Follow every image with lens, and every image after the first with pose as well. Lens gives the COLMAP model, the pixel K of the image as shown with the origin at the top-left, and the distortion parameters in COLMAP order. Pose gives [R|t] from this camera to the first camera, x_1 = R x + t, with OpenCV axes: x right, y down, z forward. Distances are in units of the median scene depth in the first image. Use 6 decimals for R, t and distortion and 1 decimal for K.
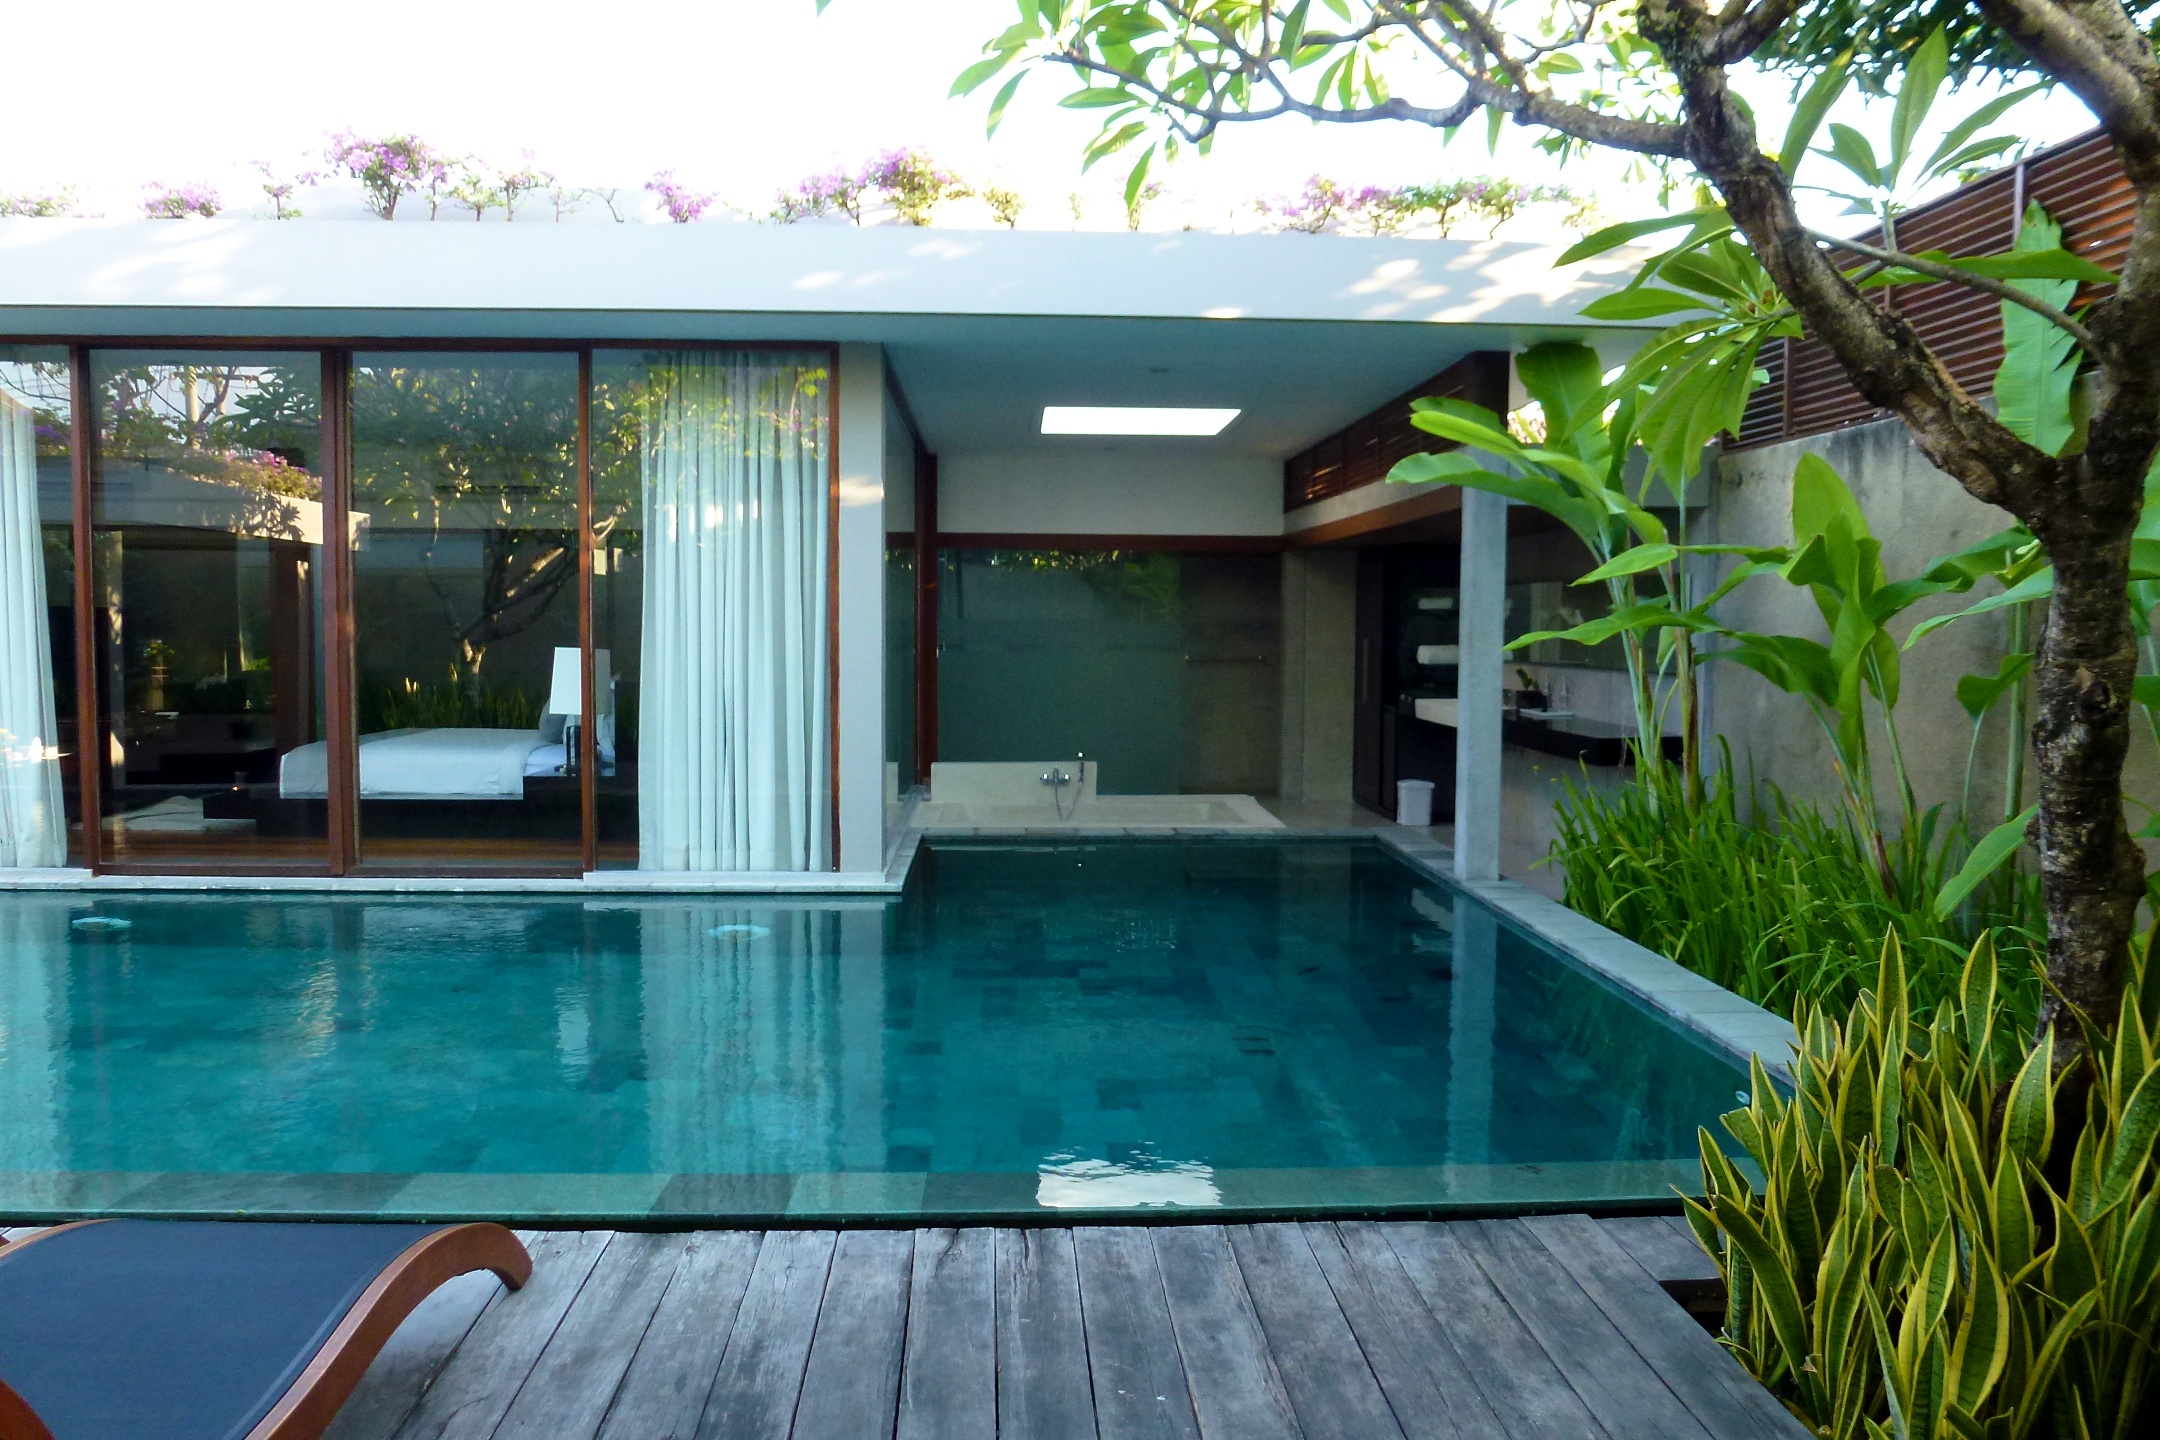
lens RADIAL K [[1574.4, 0, 1080.0], [0, 1574.4, 720.0], [0, 0, 1]] dist [-0.049775, 0.000555]
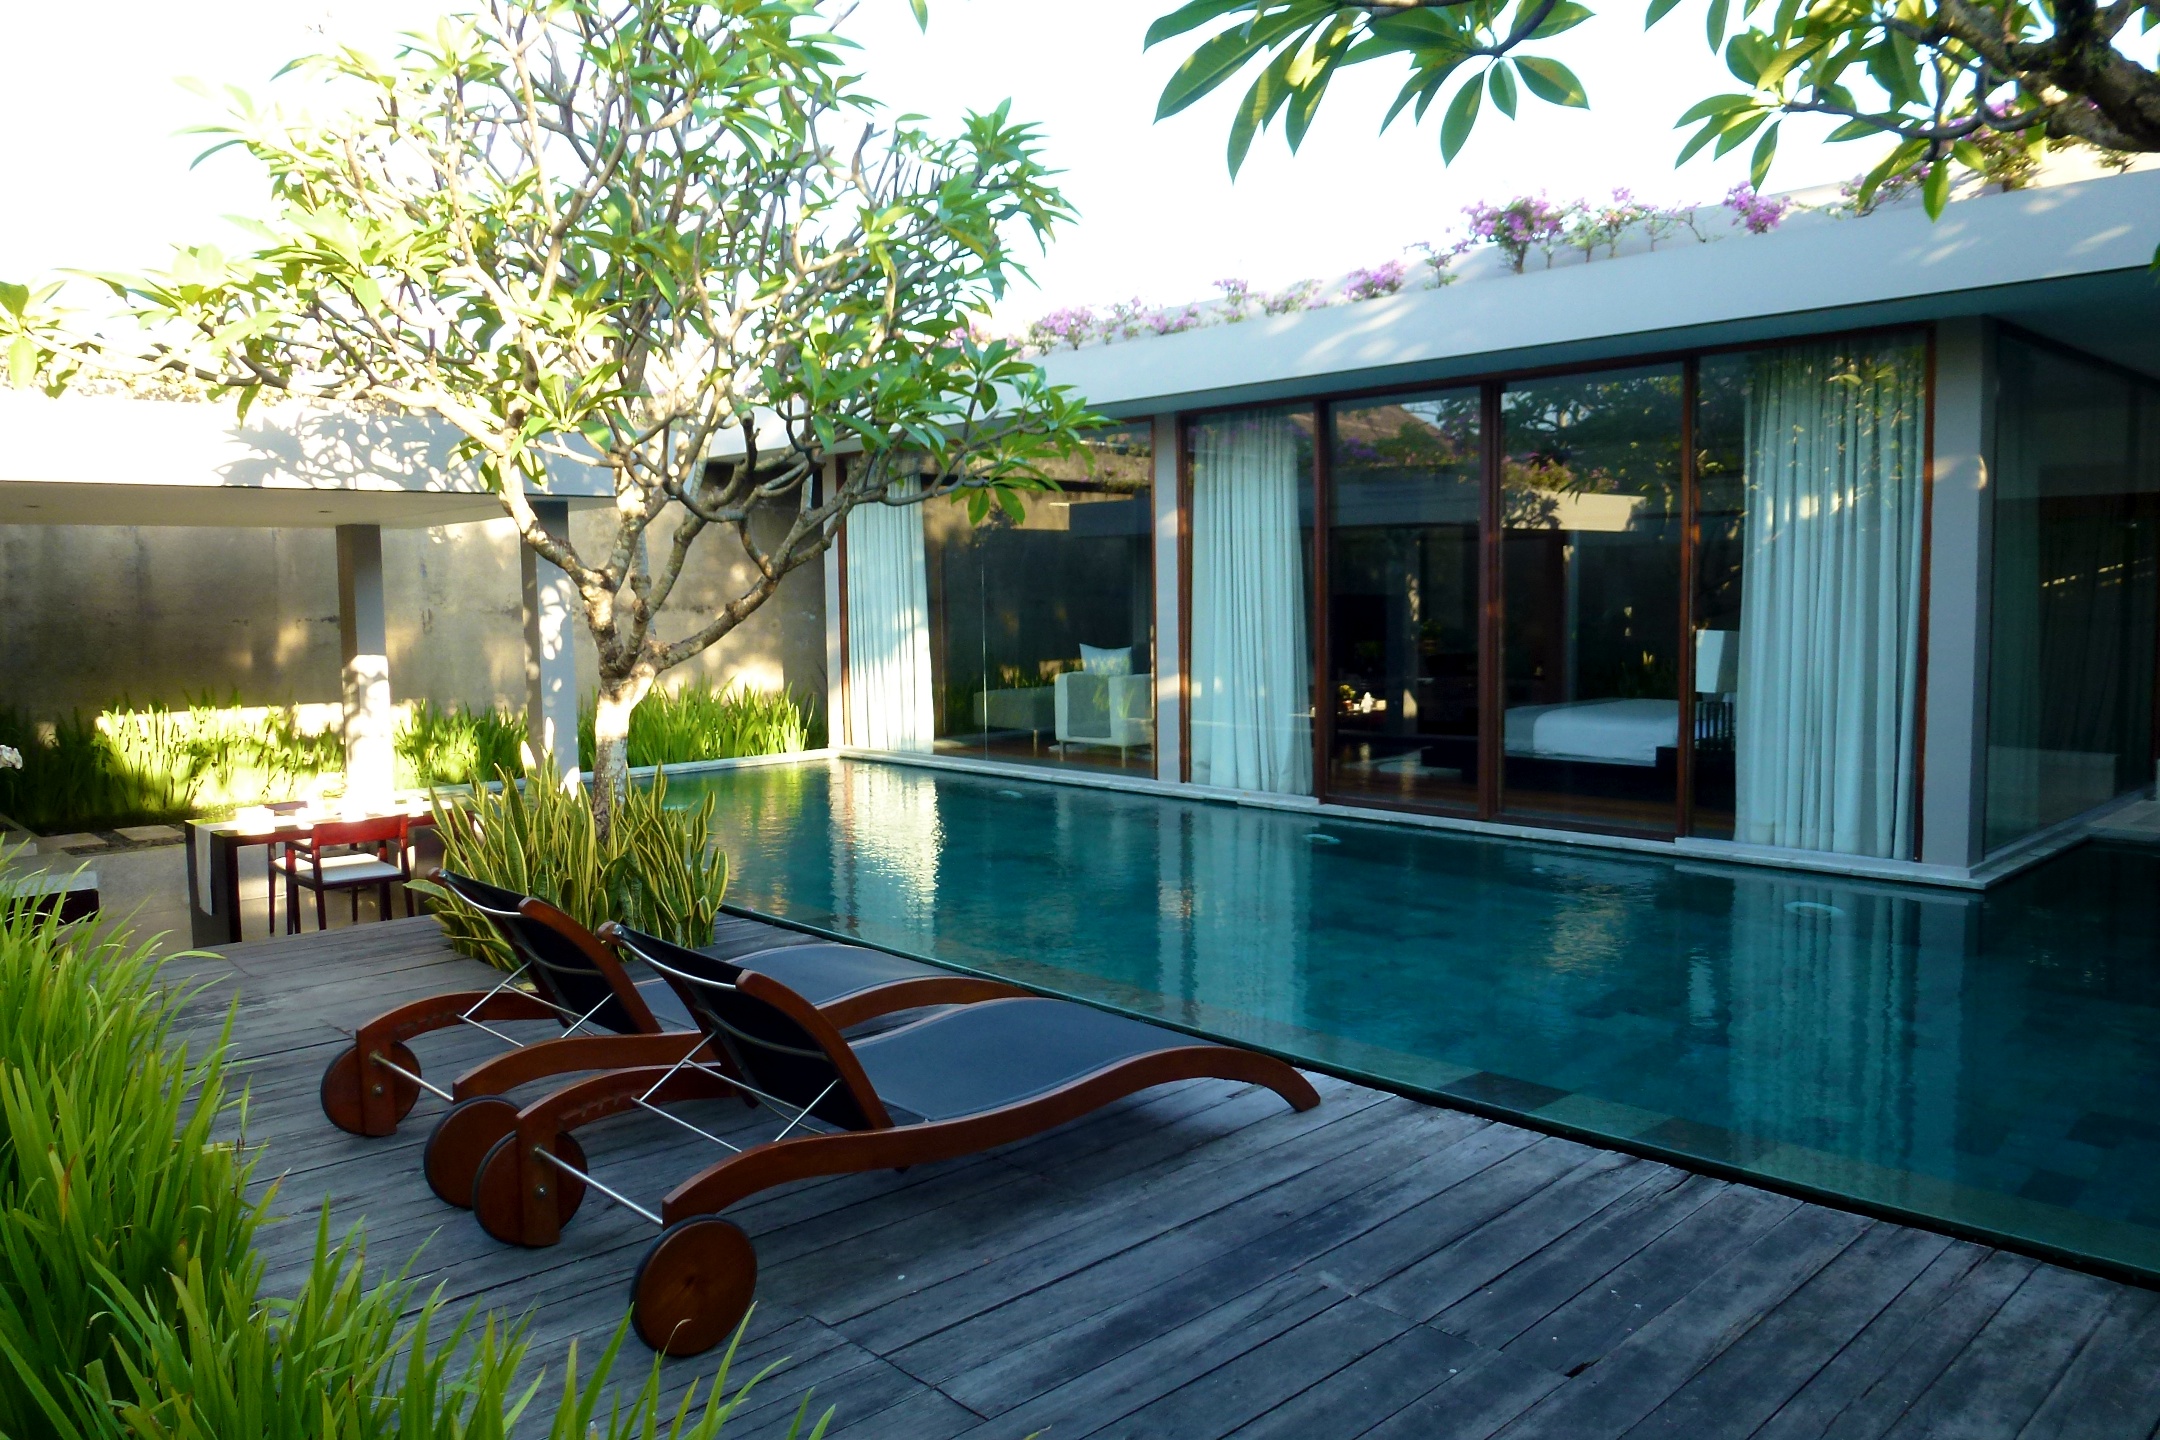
lens RADIAL K [[1552.1, 0, 1073.7], [0, 1552.1, 684.3], [0, 0, 1]] dist [-0.008282, -0.001660]
pose [[0.658745, 0.027336, -0.751869, 0.460183], [-0.025710, 0.999574, 0.013817, -0.029005], [0.751926, 0.010229, 0.659168, -0.070696]]
